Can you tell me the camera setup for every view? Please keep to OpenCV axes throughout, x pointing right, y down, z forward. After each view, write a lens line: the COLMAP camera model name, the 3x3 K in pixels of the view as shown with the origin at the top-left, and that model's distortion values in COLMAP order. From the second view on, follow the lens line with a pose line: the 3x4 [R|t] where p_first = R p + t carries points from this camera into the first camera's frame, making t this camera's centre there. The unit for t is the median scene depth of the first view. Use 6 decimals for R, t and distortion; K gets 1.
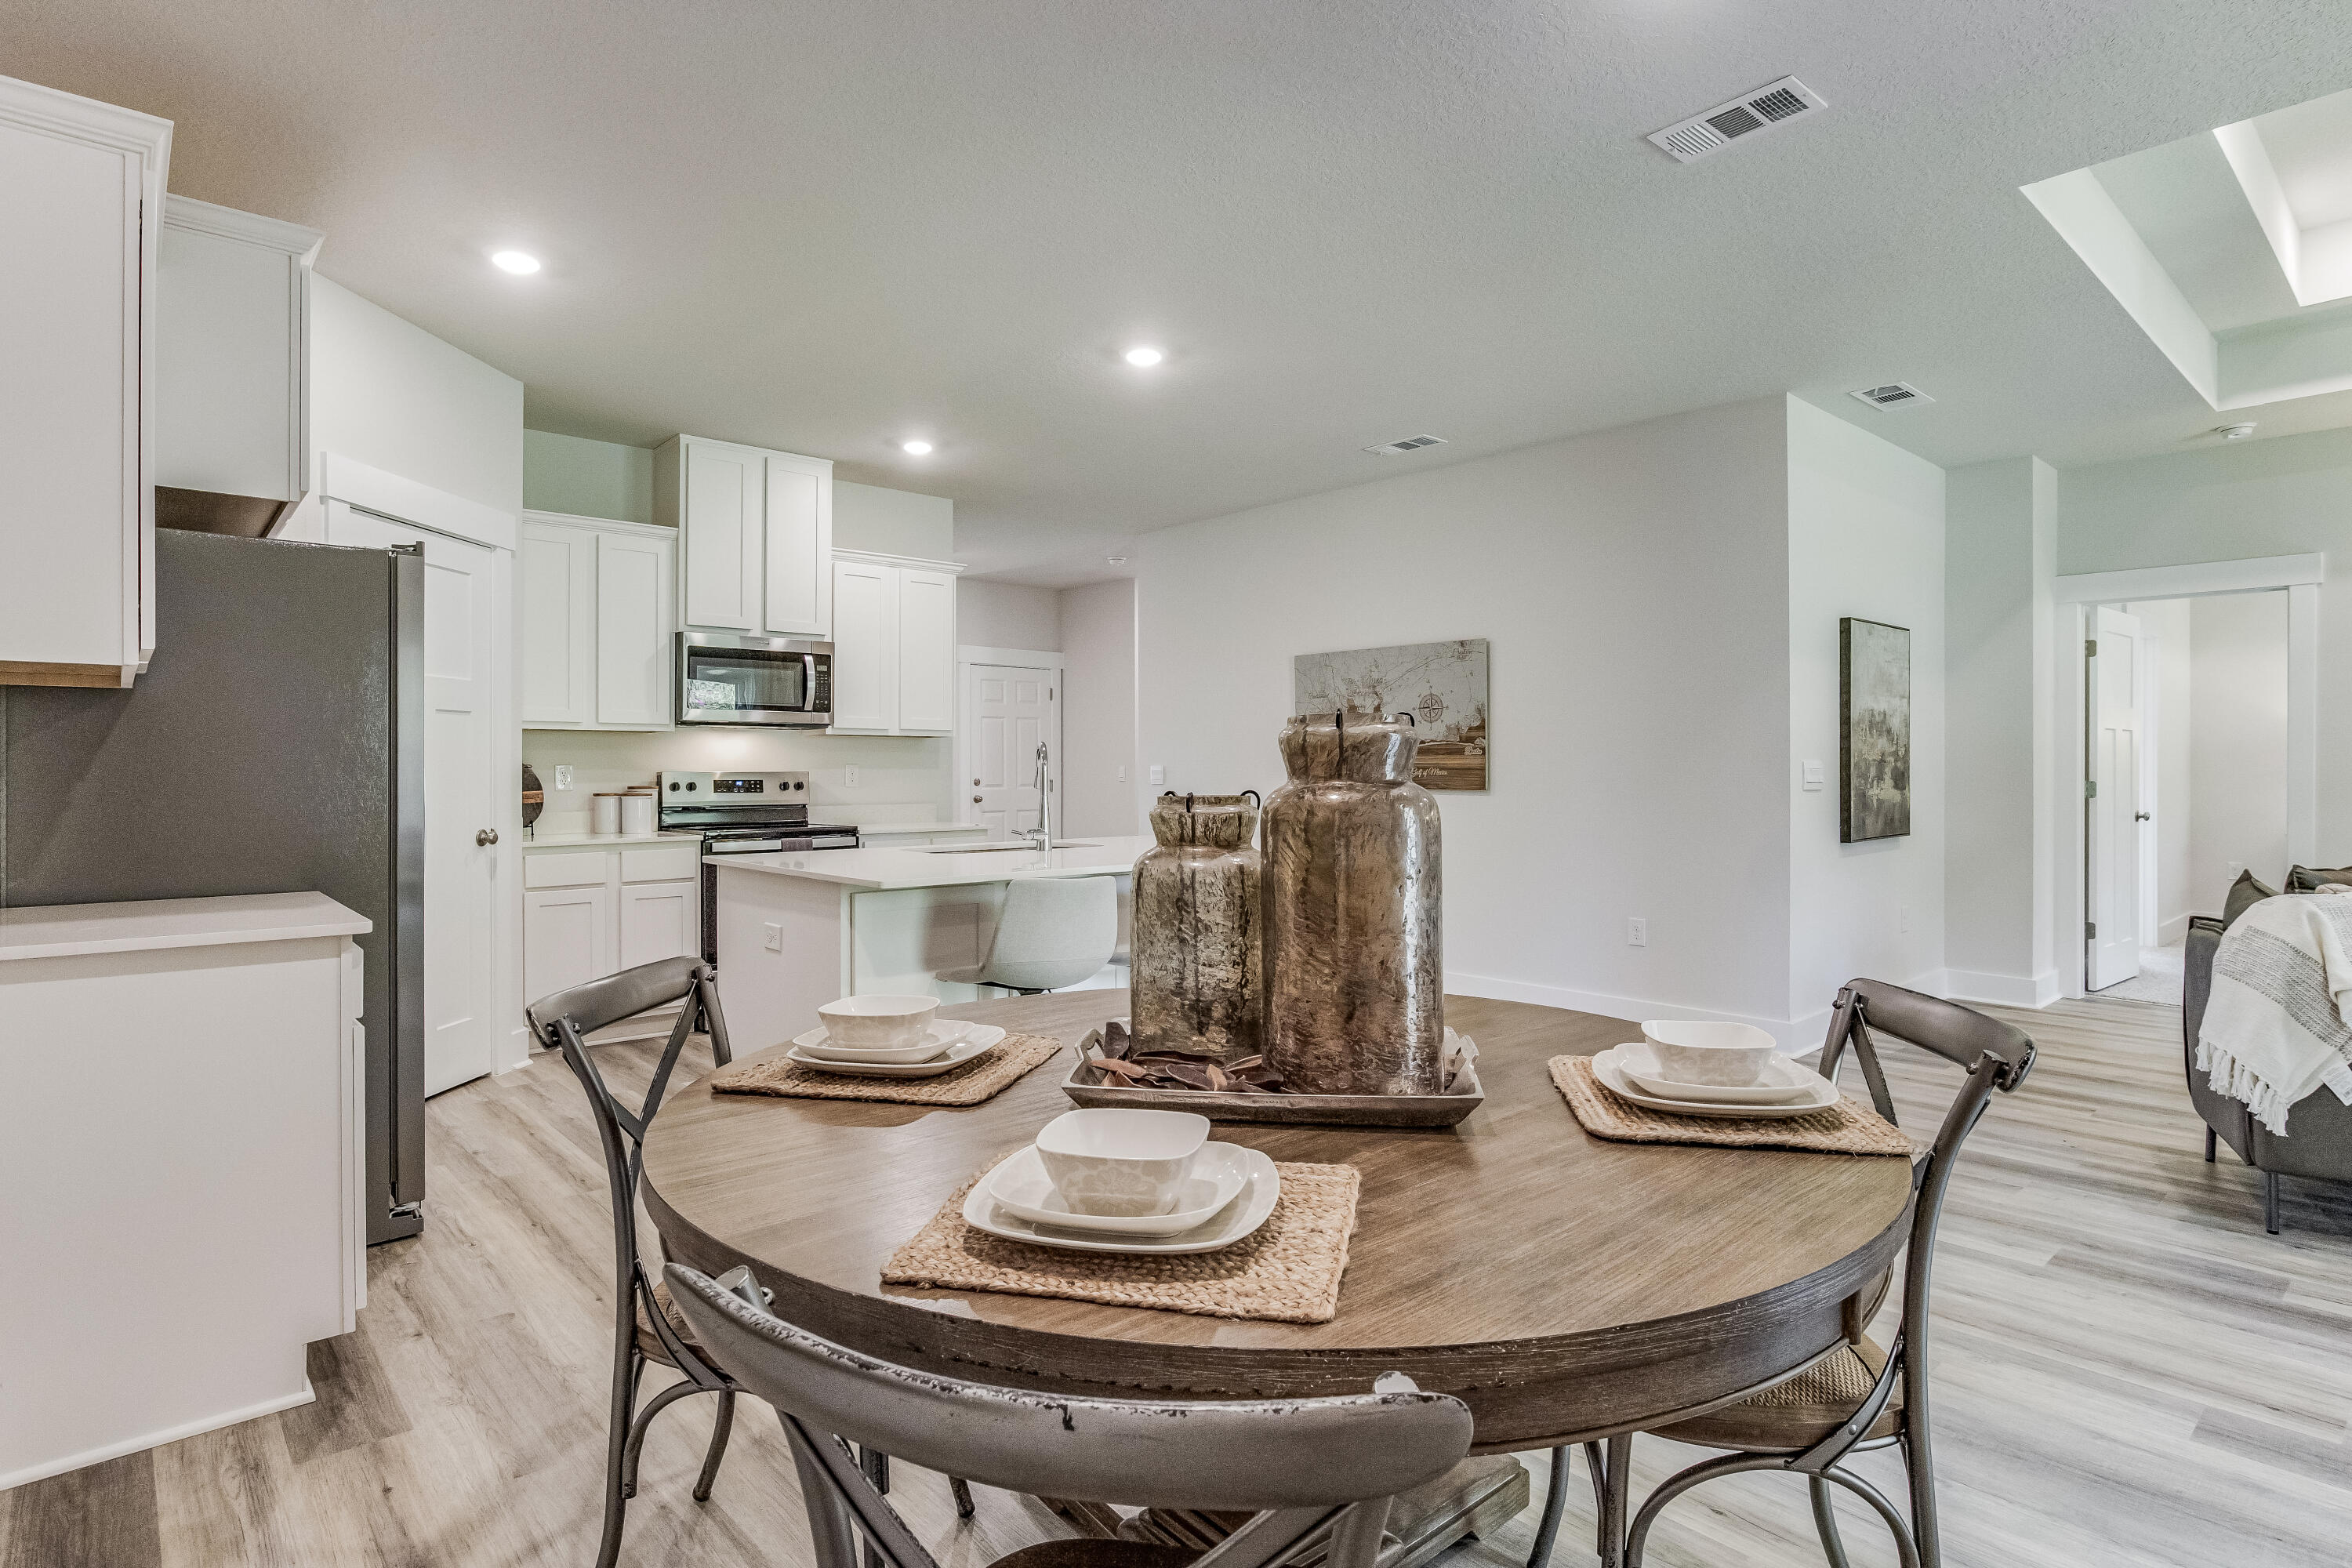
lens RADIAL K [[1220.7, 0, 1187.0], [0, 1220.7, 771.9], [0, 0, 1]] dist [-0.029345, 0.013413]
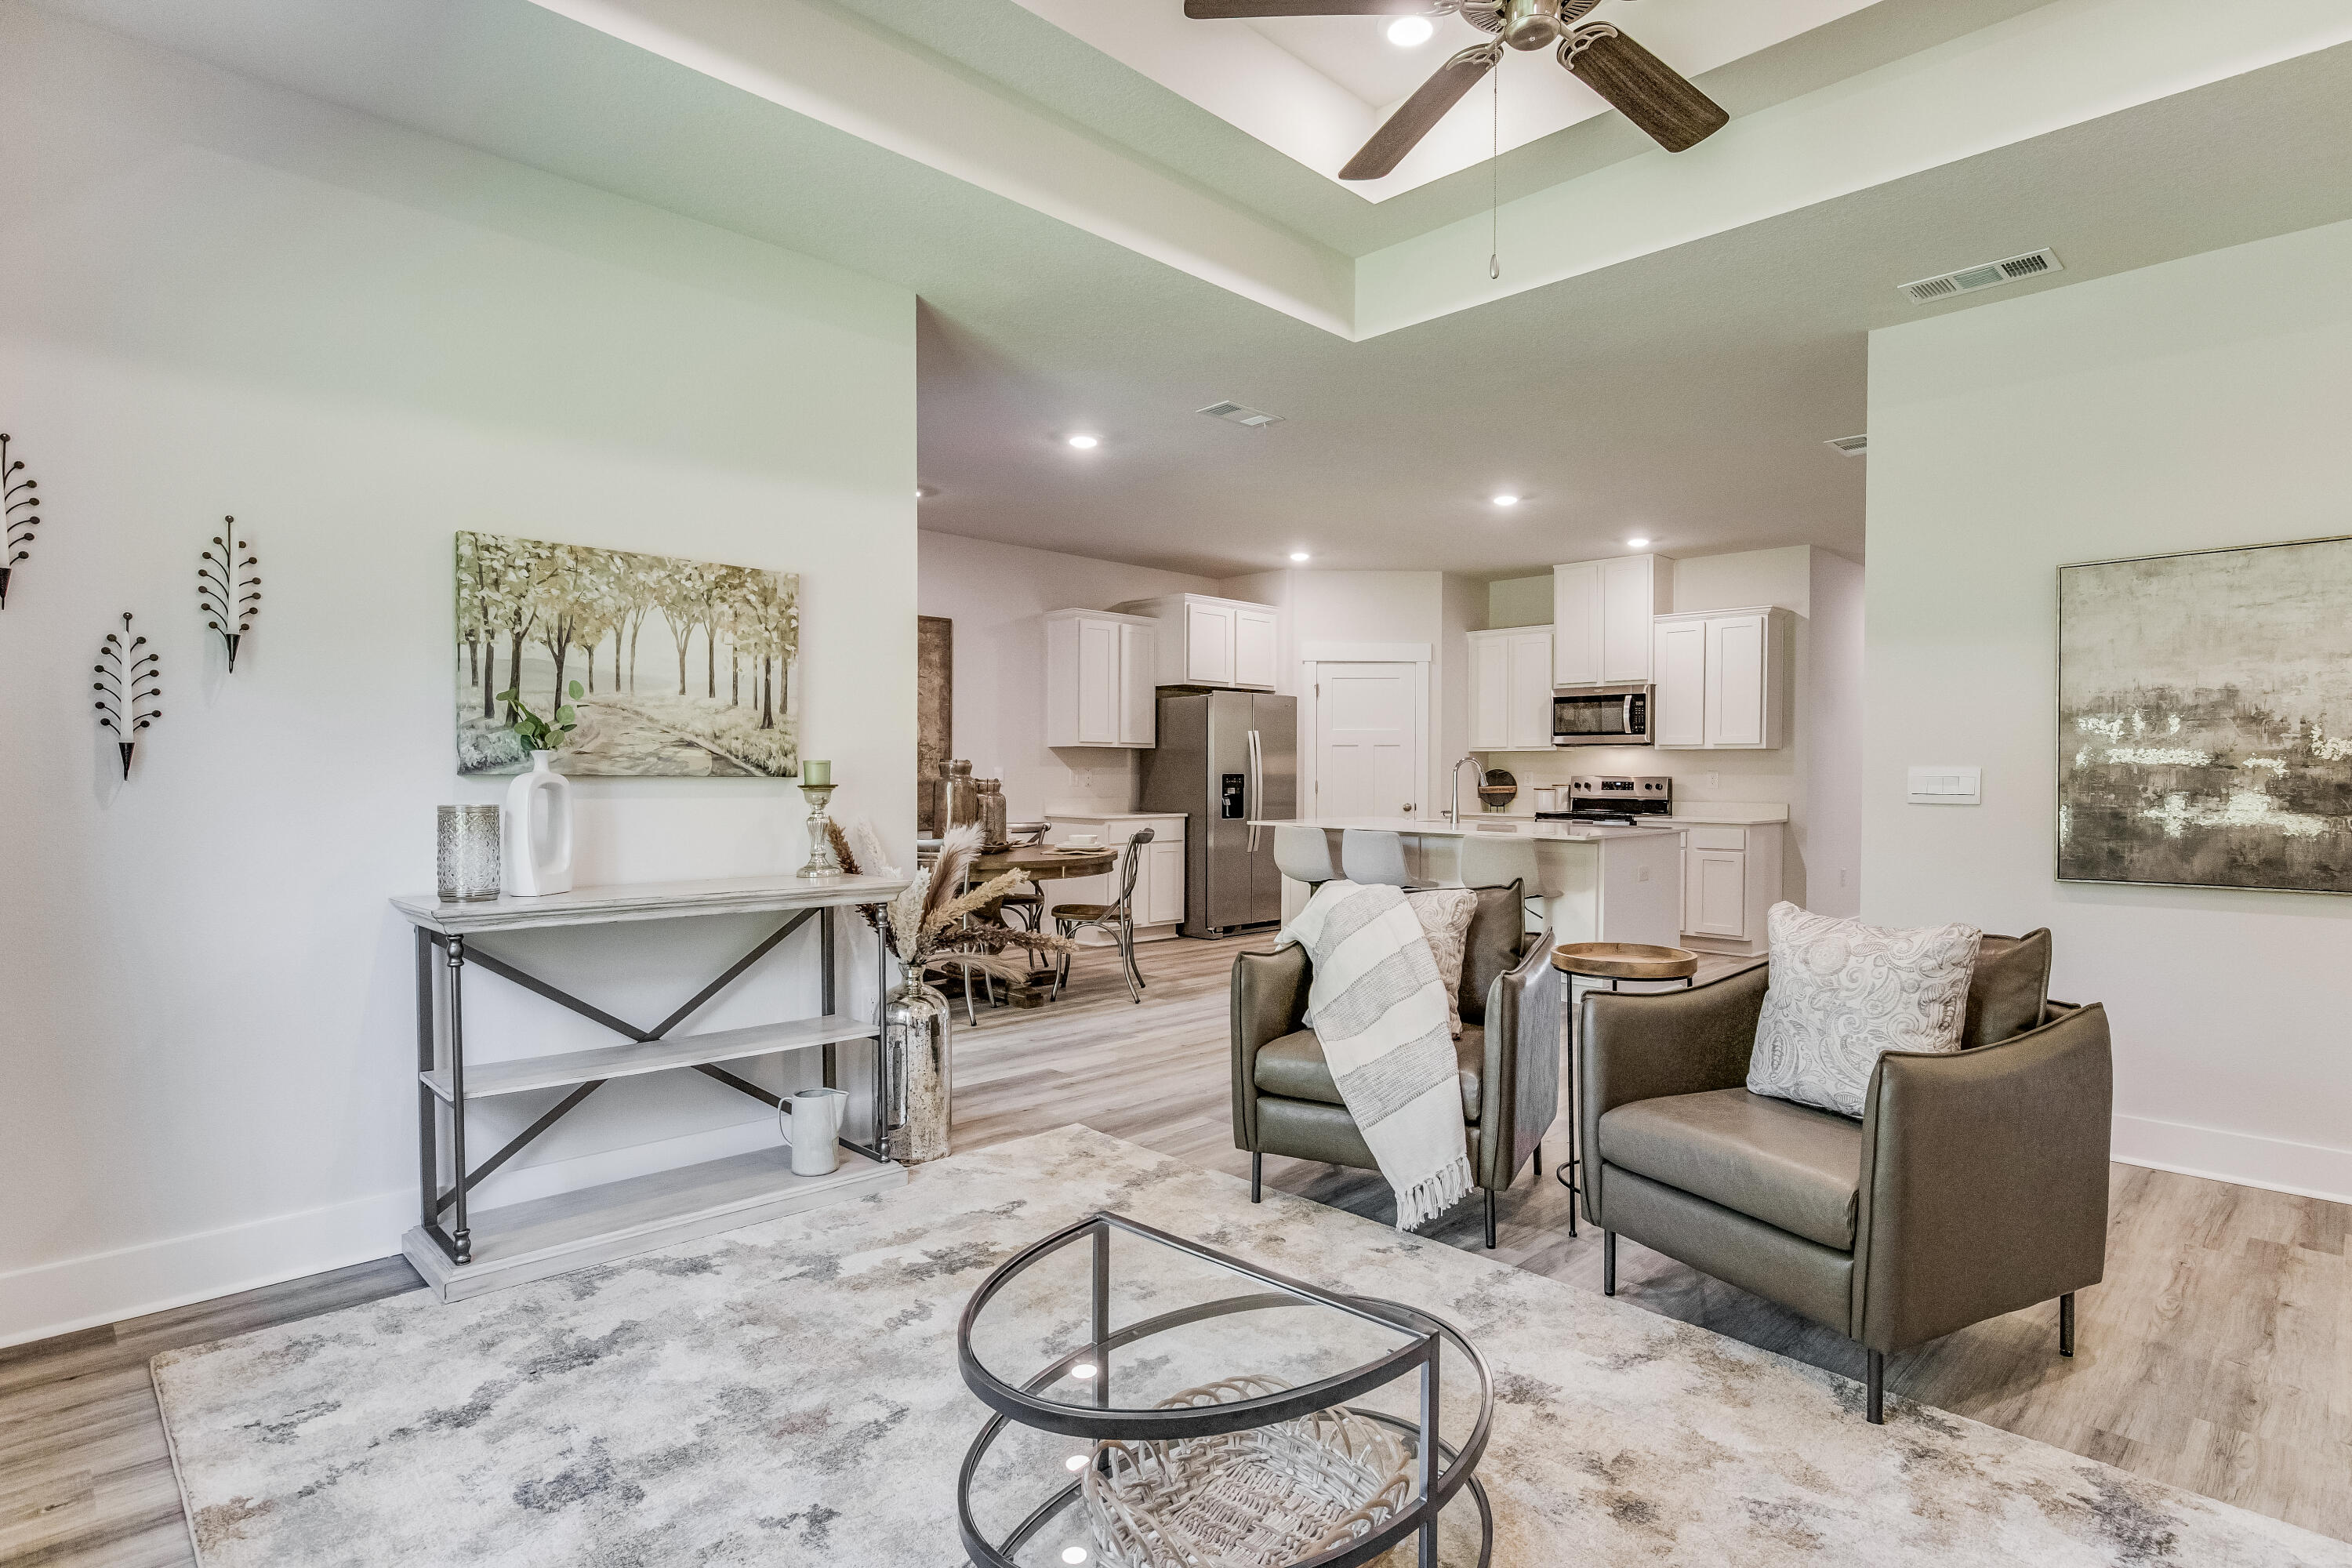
lens RADIAL K [[1220.7, 0, 1160.9], [0, 1220.7, 791.0], [0, 0, 1]] dist [-0.029345, 0.013413]
pose [[0.039918, 0.016416, -0.999068, 1.098864], [-0.005535, 0.999853, 0.016208, -0.002869], [0.999188, 0.004883, 0.040003, 0.389479]]
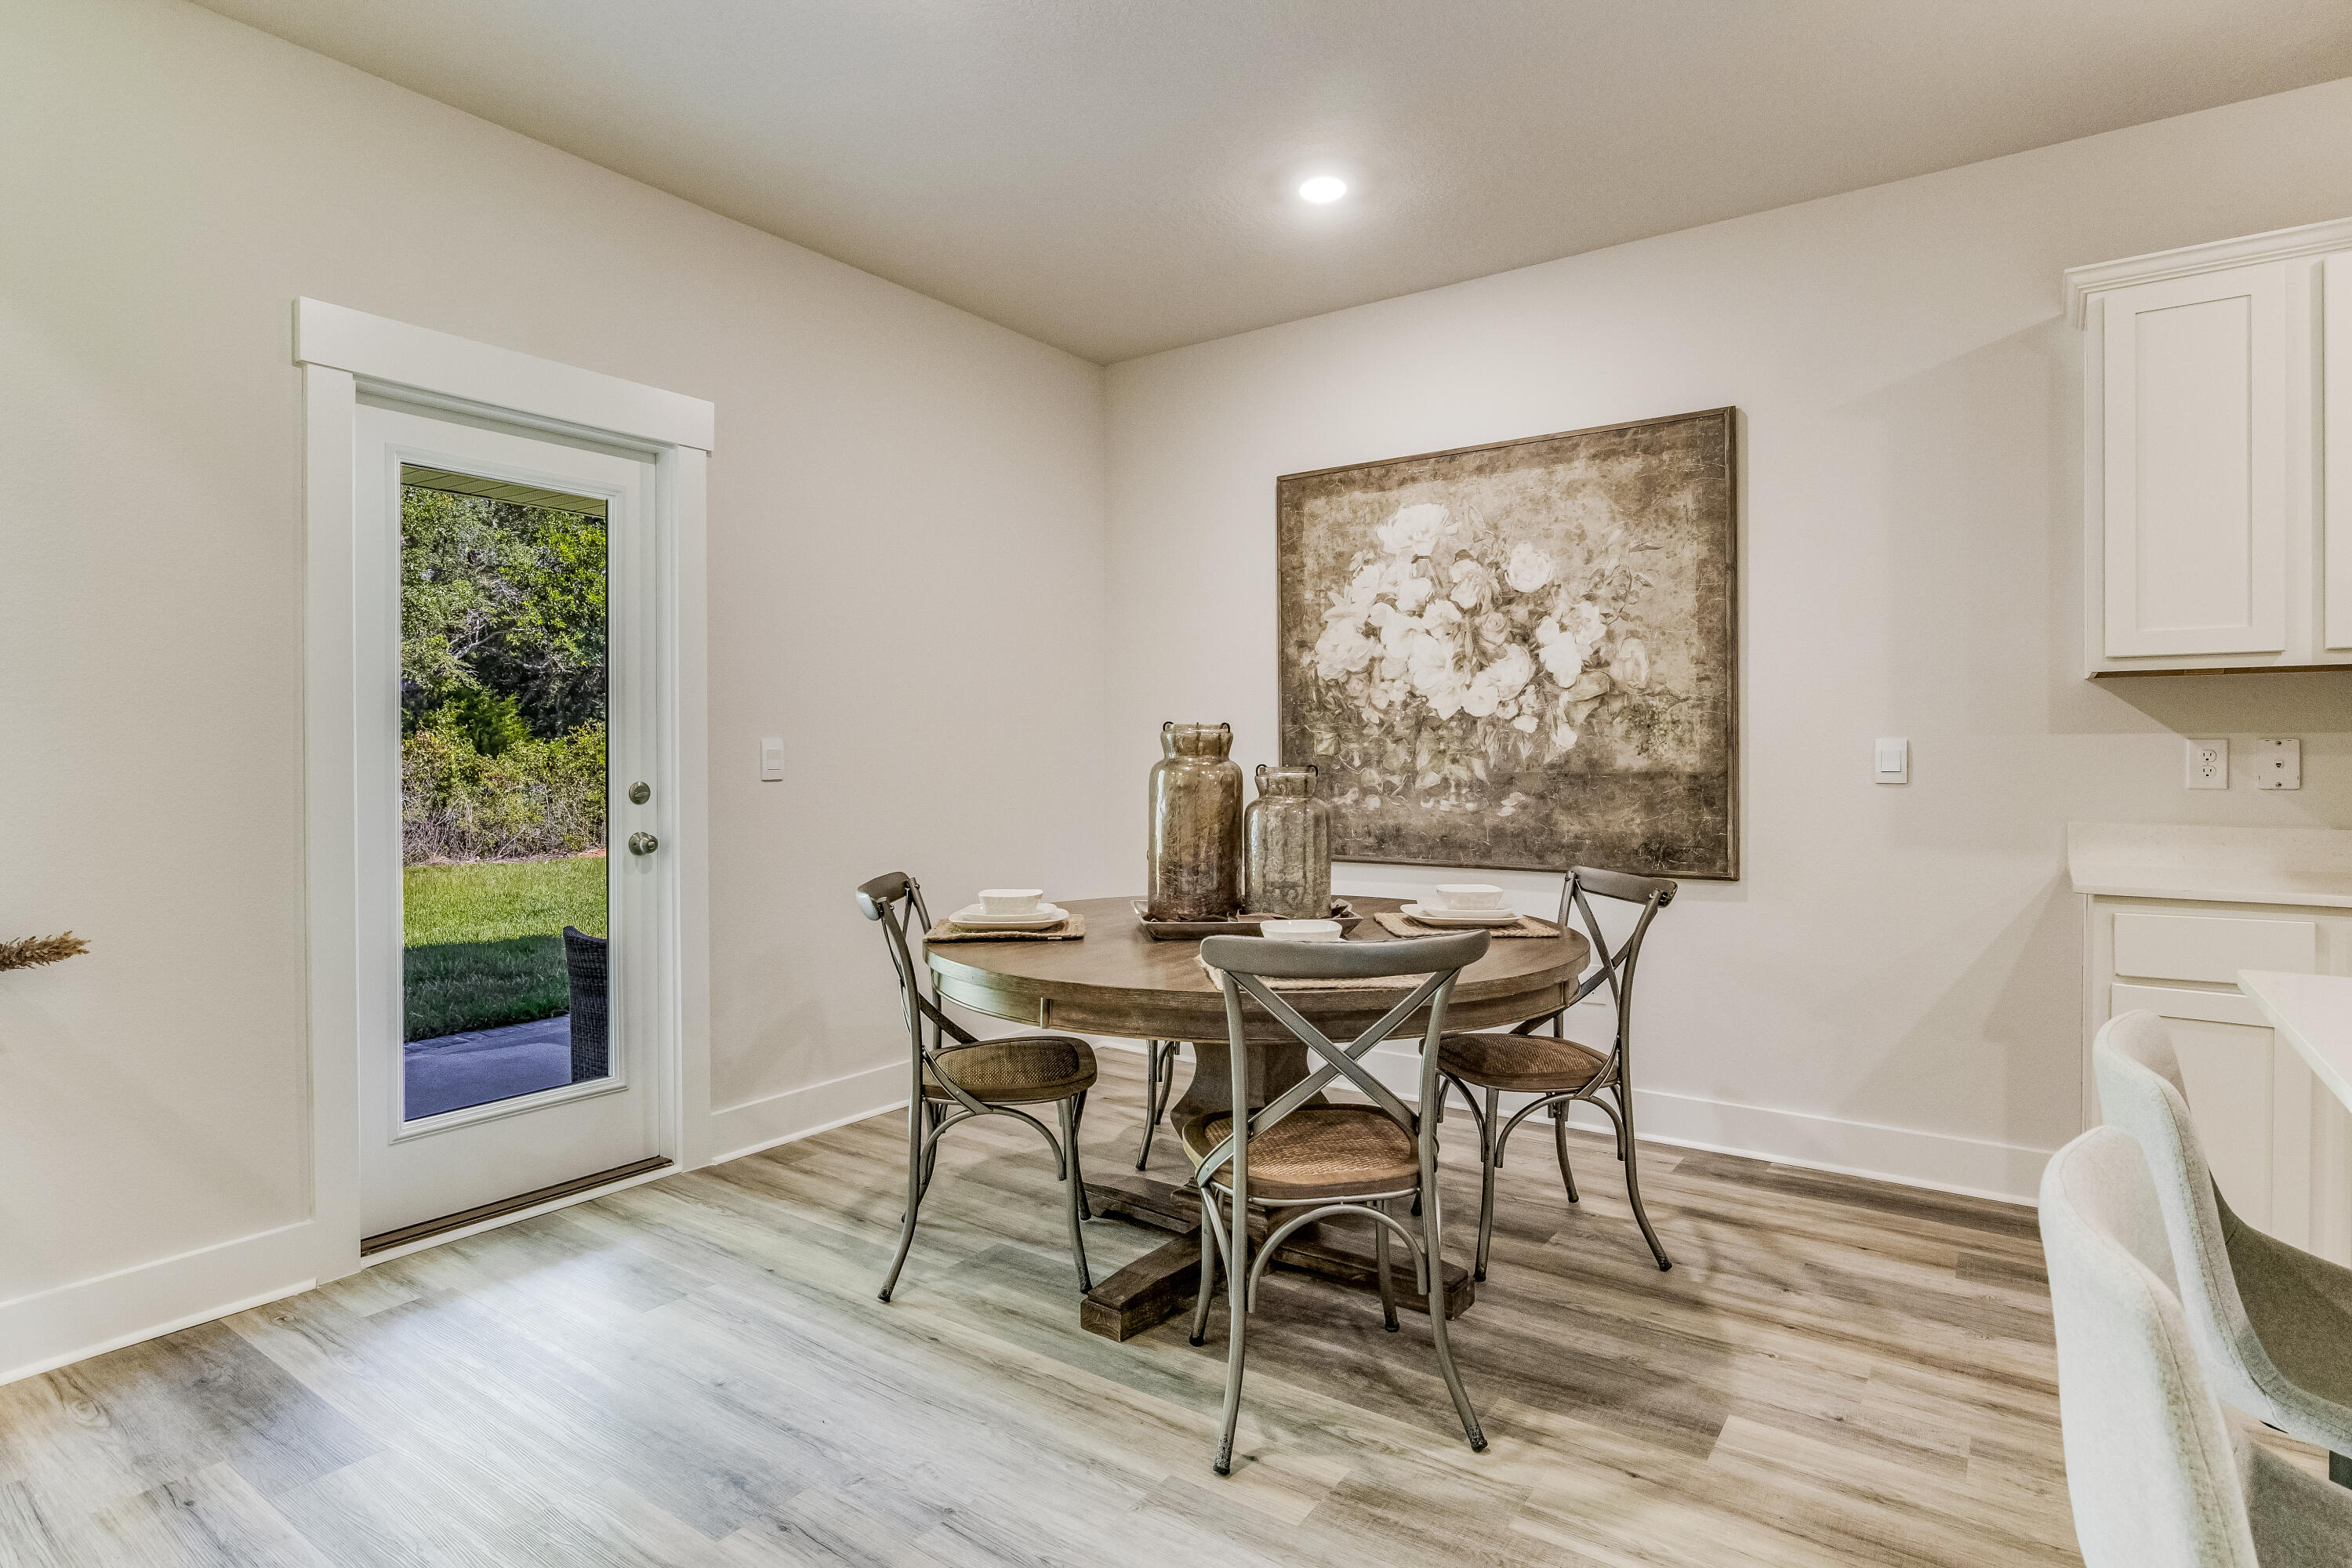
lens RADIAL K [[1220.7, 0, 1187.9], [0, 1220.7, 753.9], [0, 0, 1]] dist [-0.029345, 0.013413]
pose [[-0.974770, 0.003193, -0.223188, 0.146474], [0.002898, 0.999994, 0.001649, -0.000778], [0.223192, 0.000961, -0.974774, 0.728020]]
